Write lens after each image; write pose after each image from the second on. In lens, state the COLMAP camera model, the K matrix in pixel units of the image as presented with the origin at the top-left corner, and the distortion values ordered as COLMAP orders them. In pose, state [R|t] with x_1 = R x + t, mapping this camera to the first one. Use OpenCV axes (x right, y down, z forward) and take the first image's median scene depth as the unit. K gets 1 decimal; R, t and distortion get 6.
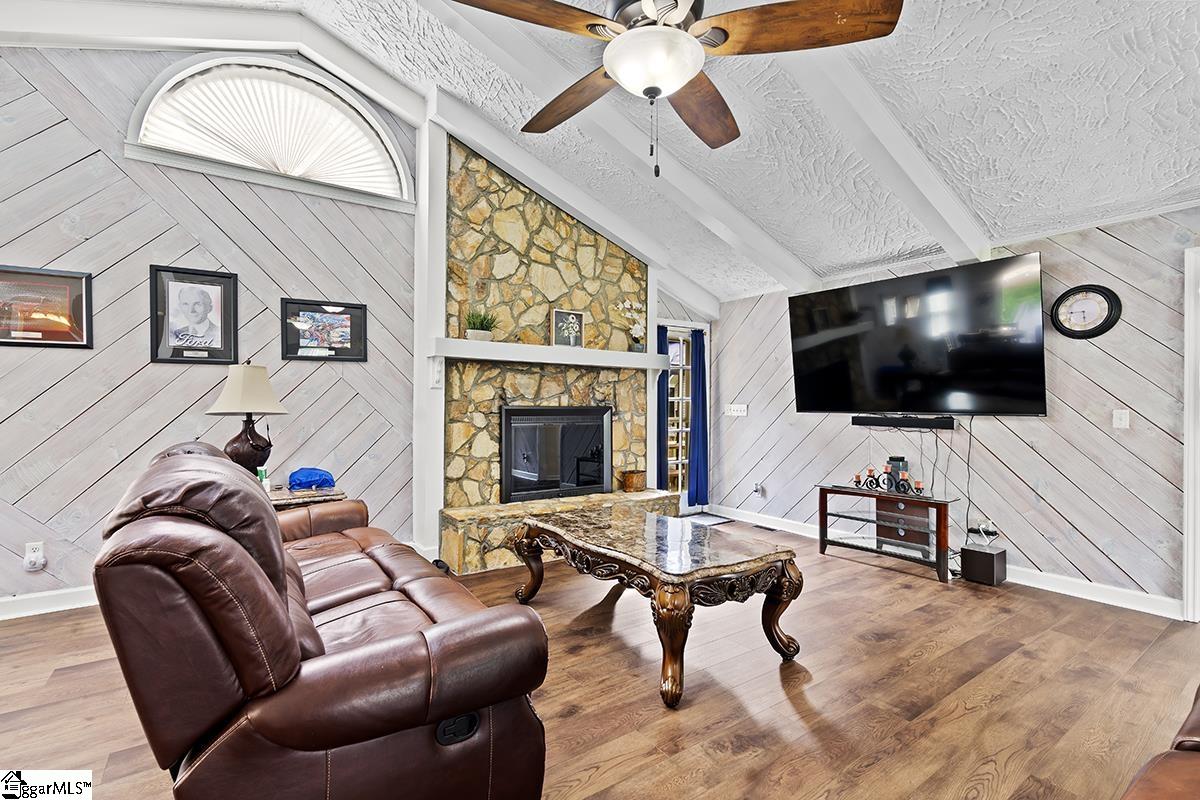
lens RADIAL K [[546.5, 0, 601.4], [0, 546.5, 402.6], [0, 0, 1]] dist [-0.005025, 0.000781]
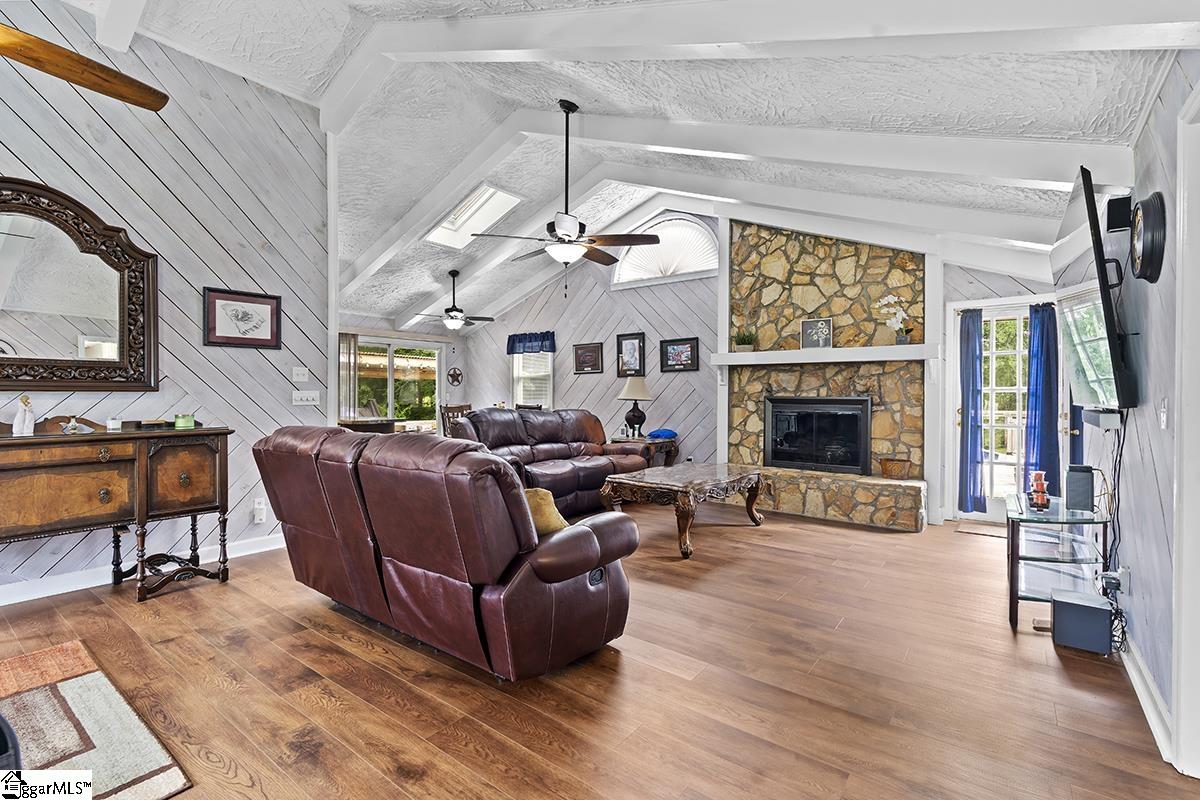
lens RADIAL K [[546.5, 0, 599.0], [0, 546.5, 397.3], [0, 0, 1]] dist [-0.005025, 0.000781]
pose [[0.299217, -0.001506, -0.954184, 0.989749], [-0.001781, 0.999996, -0.002136, 0.011728], [0.954183, 0.002338, 0.299214, 0.173986]]
